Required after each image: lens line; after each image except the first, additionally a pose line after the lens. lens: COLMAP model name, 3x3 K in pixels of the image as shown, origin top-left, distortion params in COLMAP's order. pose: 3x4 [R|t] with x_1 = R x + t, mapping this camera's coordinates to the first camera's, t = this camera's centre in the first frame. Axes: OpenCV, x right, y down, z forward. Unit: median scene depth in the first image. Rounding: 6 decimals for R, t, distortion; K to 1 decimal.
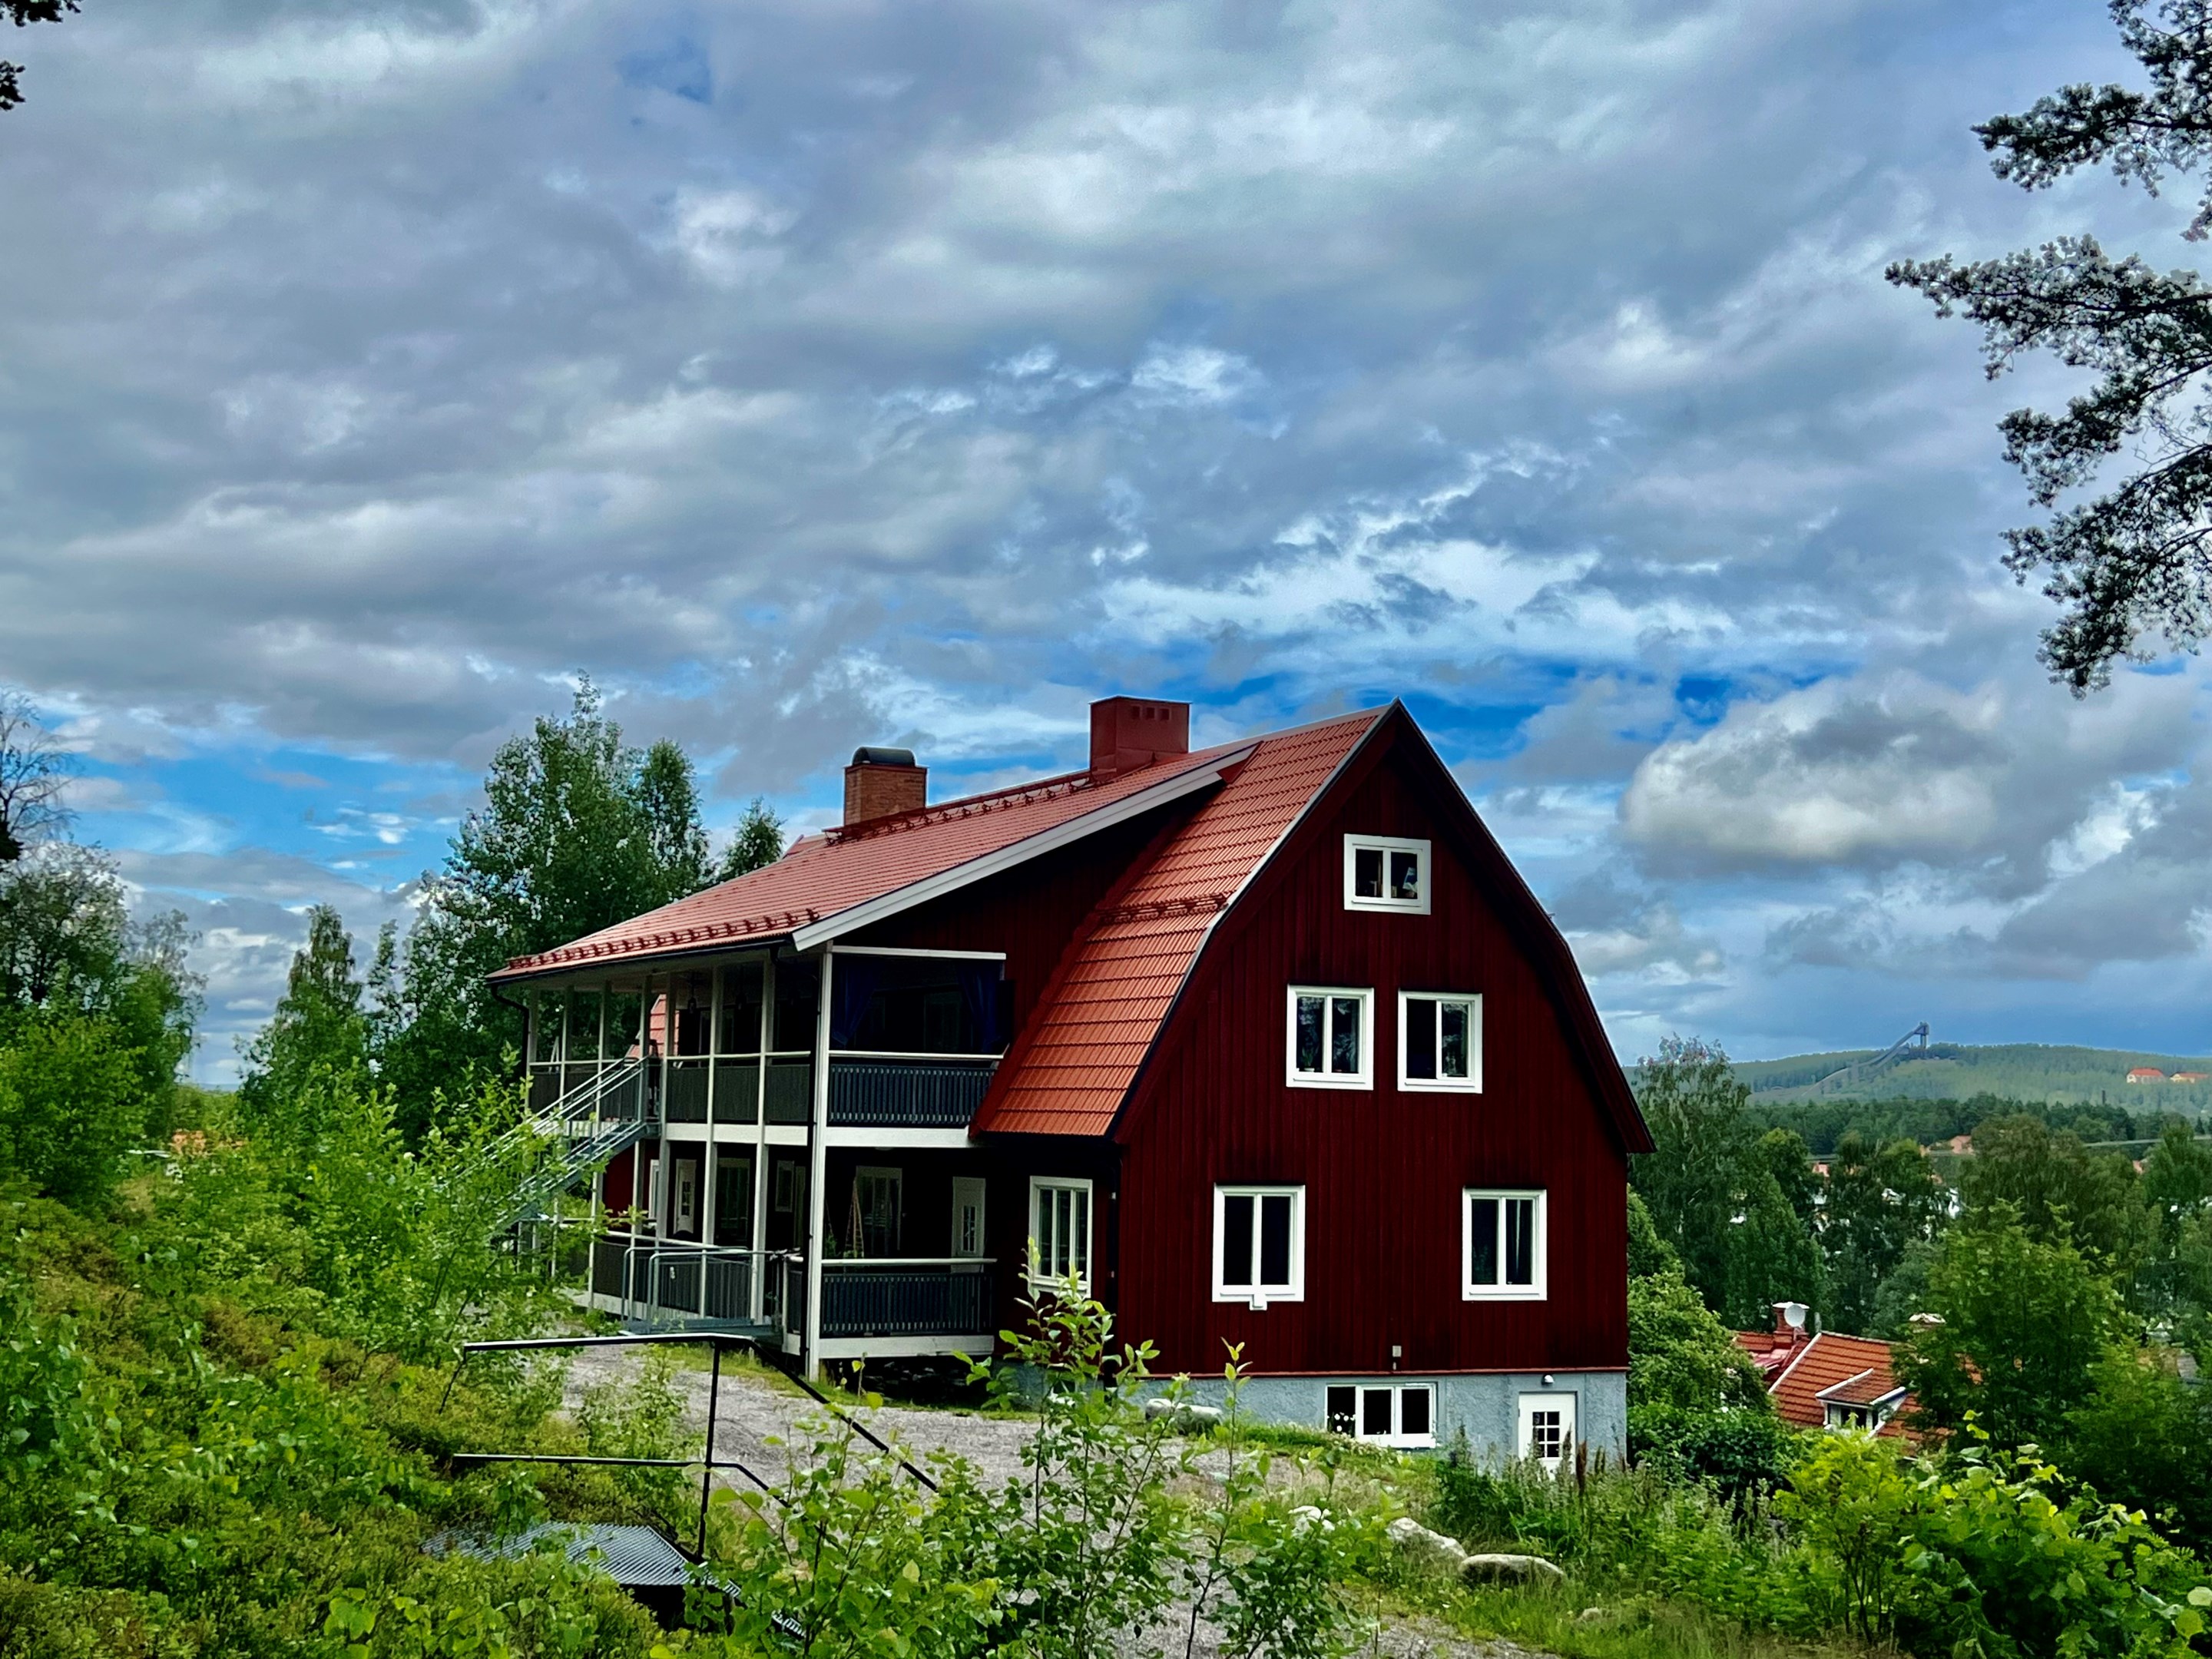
lens RADIAL K [[2864.3, 0, 1106.0], [0, 2864.3, 829.5], [0, 0, 1]] dist [0.221327, -1.067381]
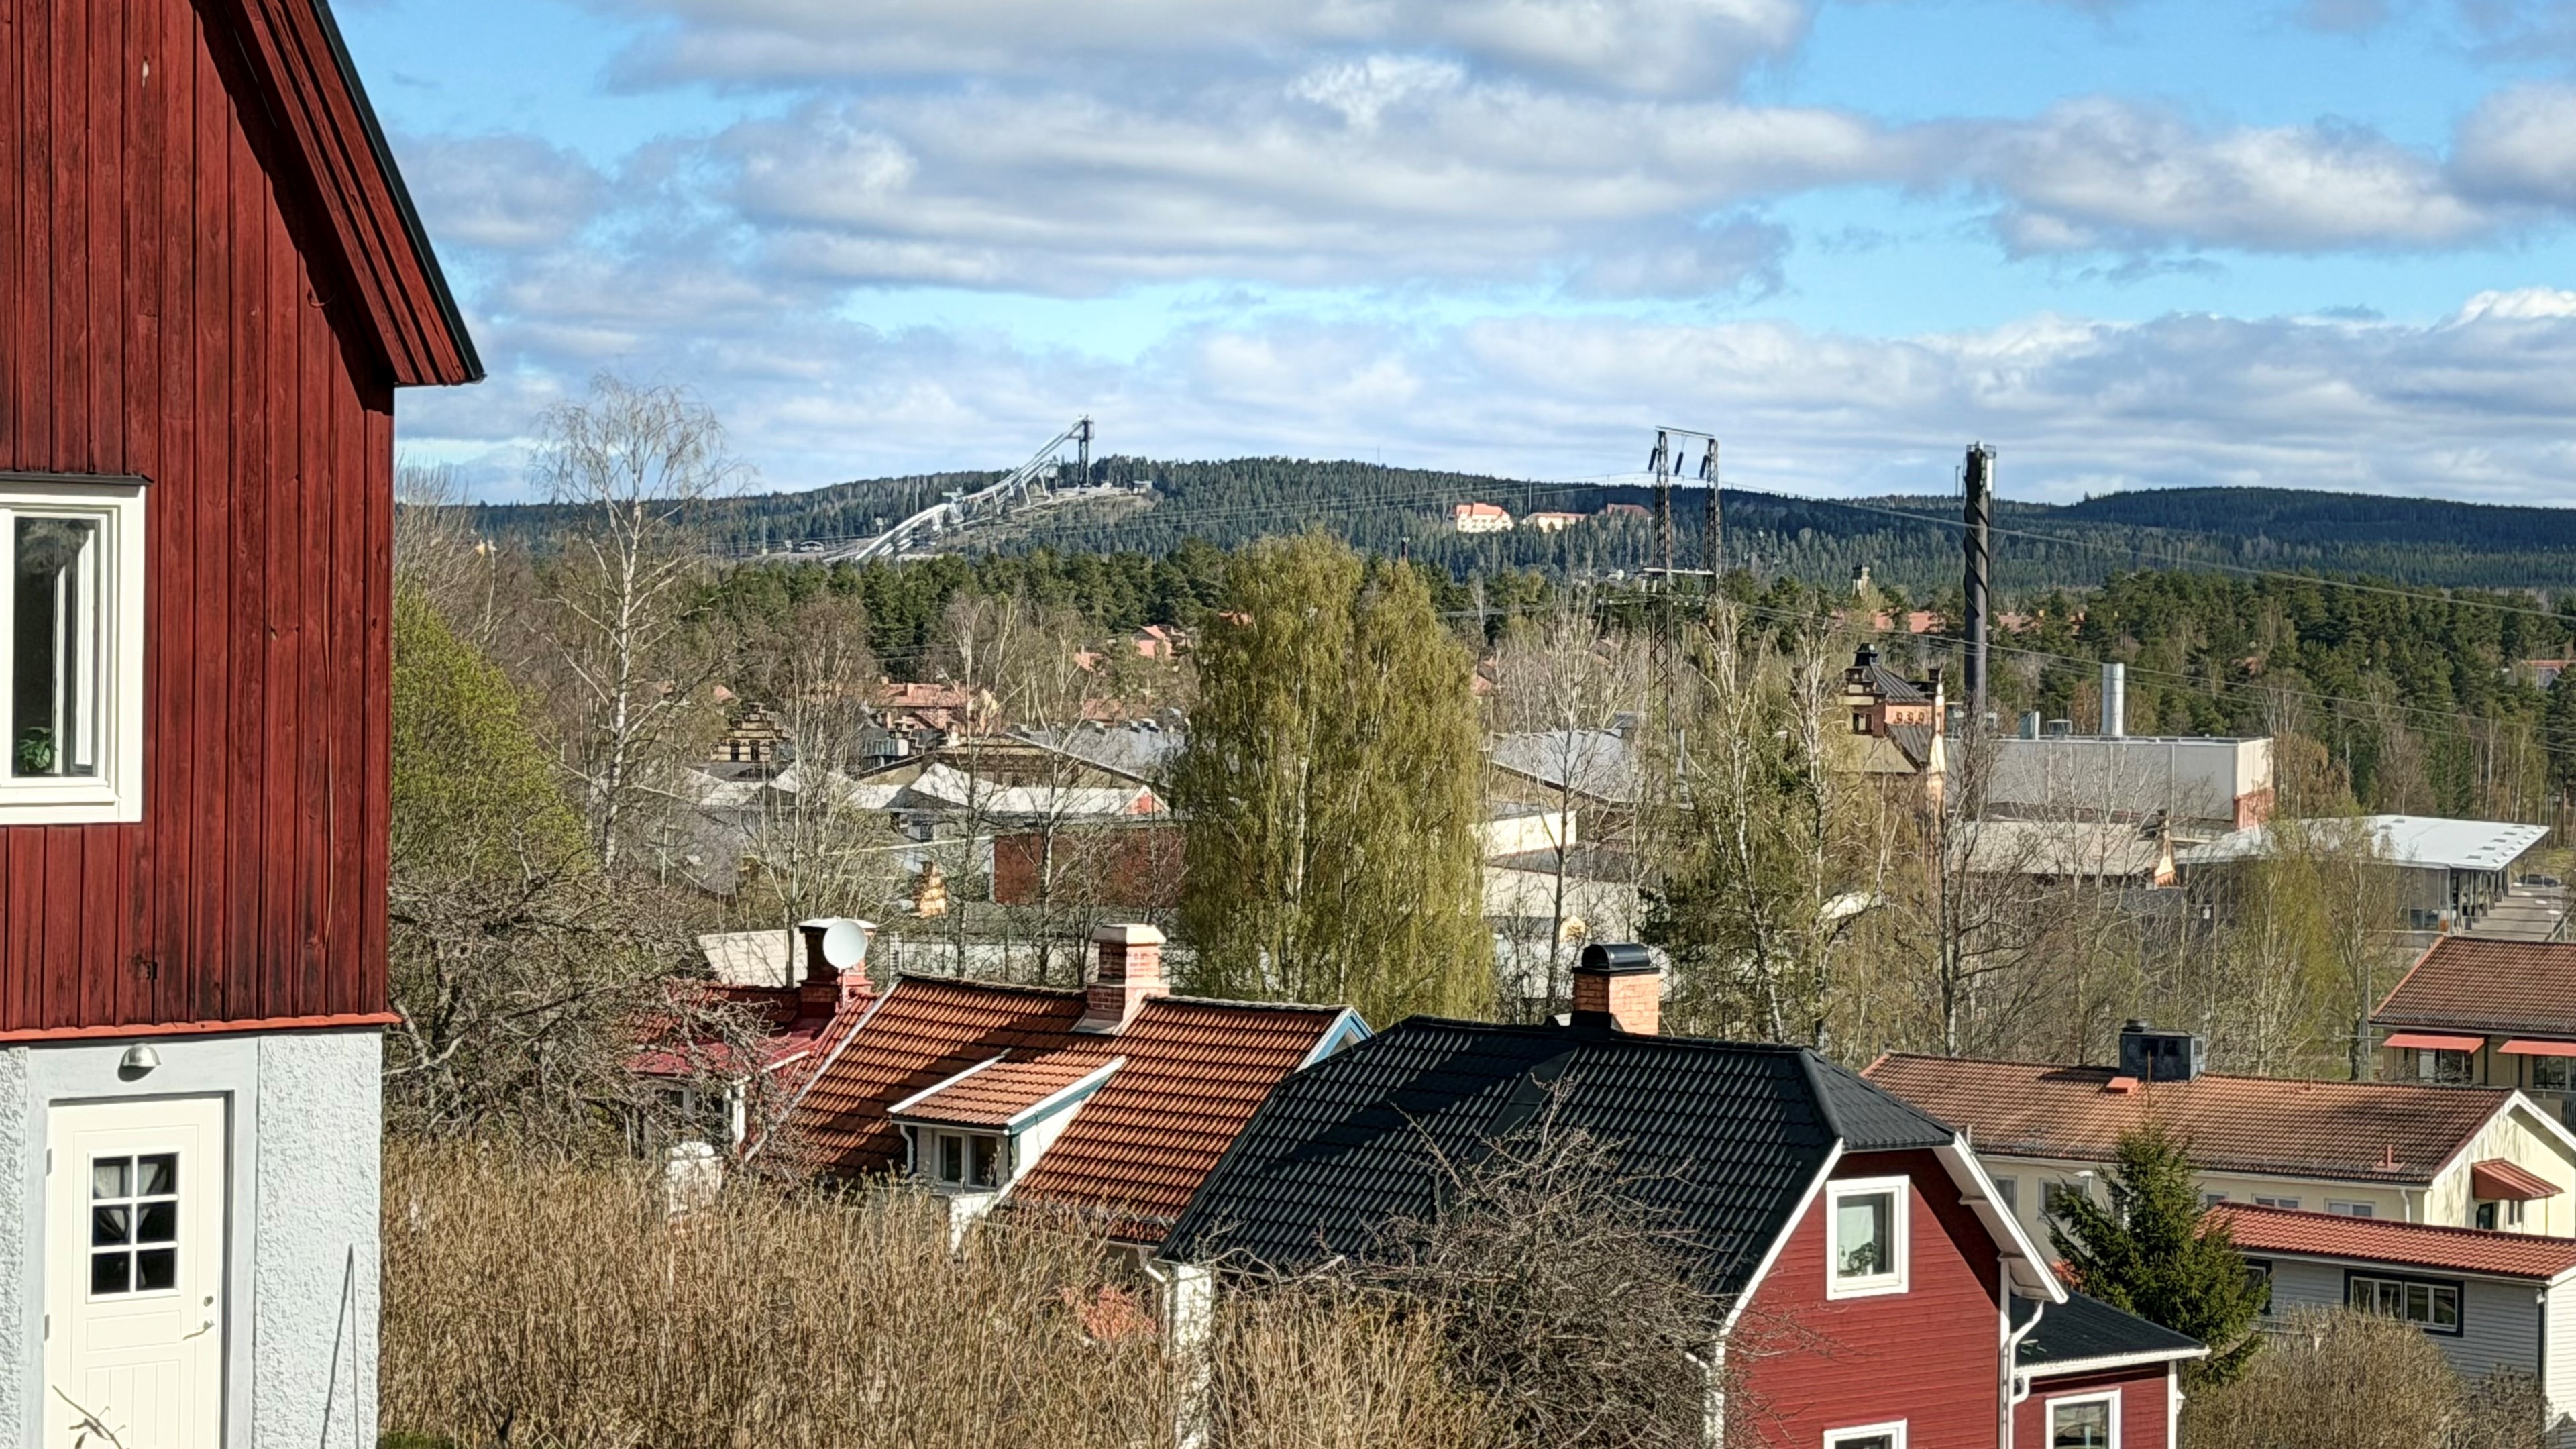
lens RADIAL K [[5792.2, 0, 1288.0], [0, 5792.2, 724.5], [0, 0, 1]] dist [-0.065629, -0.316682]
pose [[0.952894, -0.015128, 0.302925, 0.079973], [-0.022308, 0.992554, 0.119743, 0.071977], [-0.302481, -0.120860, 0.945462, 0.349717]]
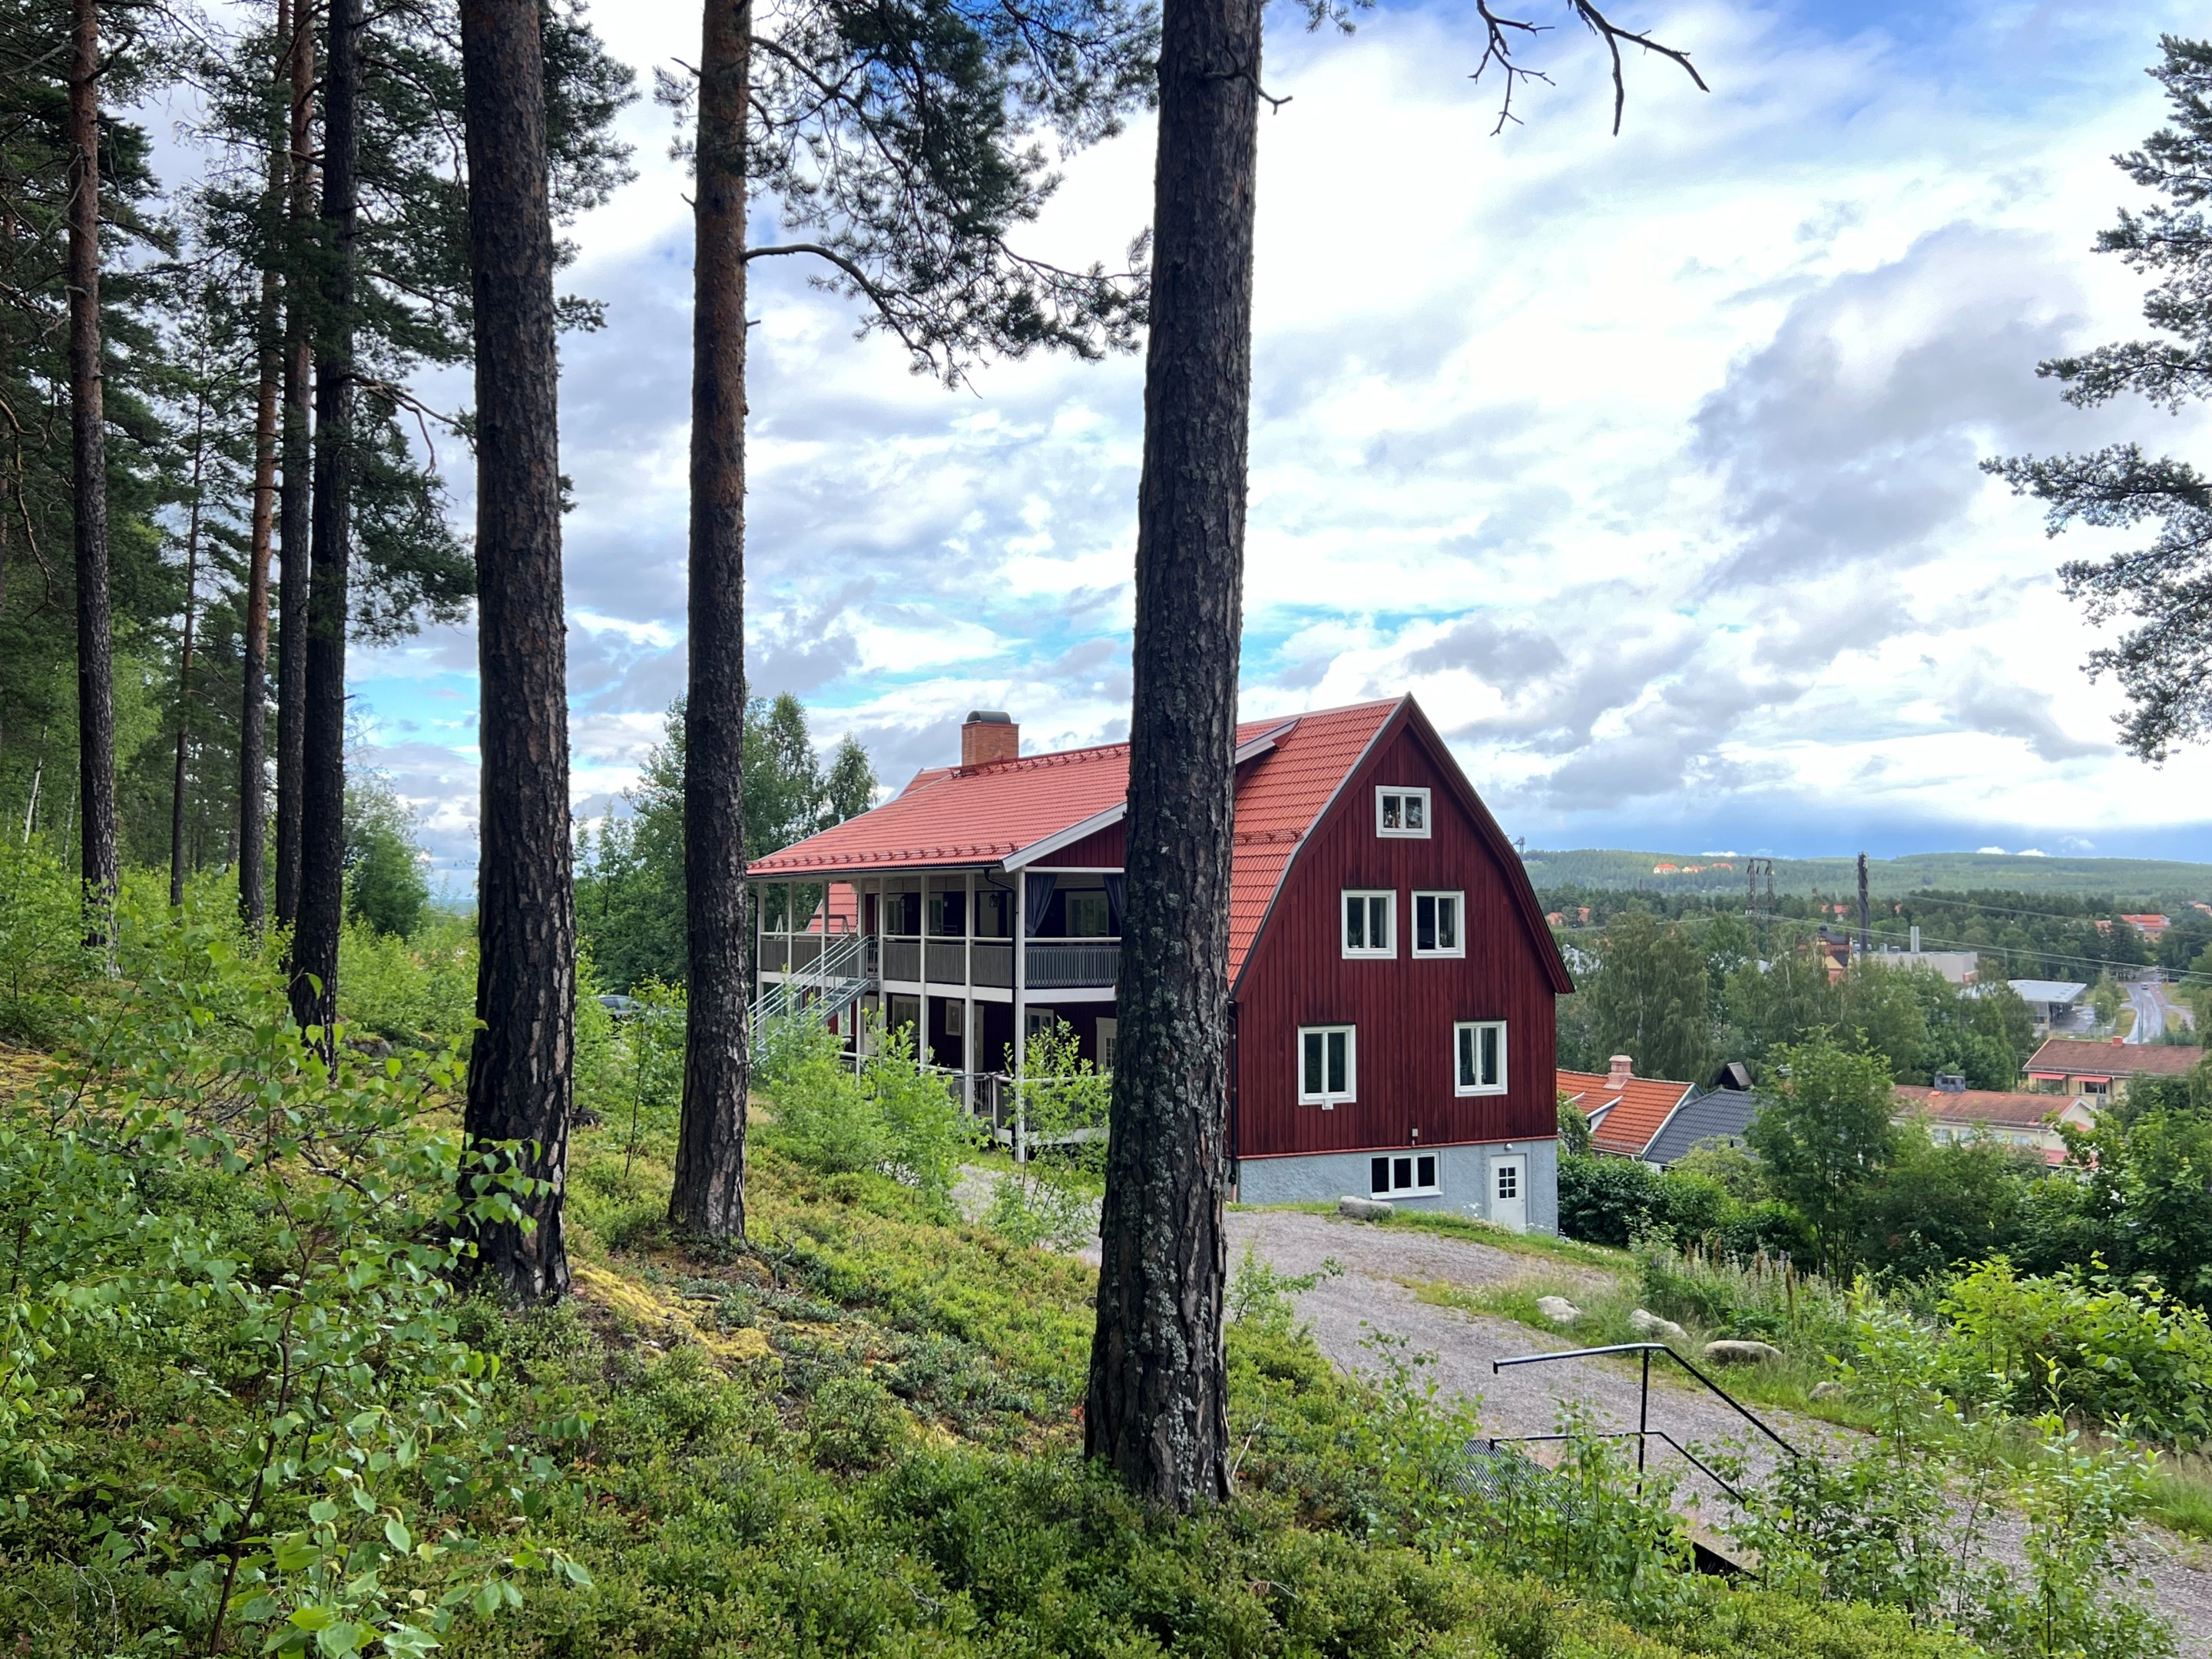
lens RADIAL K [[1938.9, 0, 1106.0], [0, 1938.9, 829.5], [0, 0, 1]] dist [0.092480, -0.230557]
pose [[0.998025, -0.016967, 0.060485, -0.115069], [0.013500, 0.998267, 0.057270, -0.034816], [-0.061351, -0.056340, 0.996525, 0.016313]]
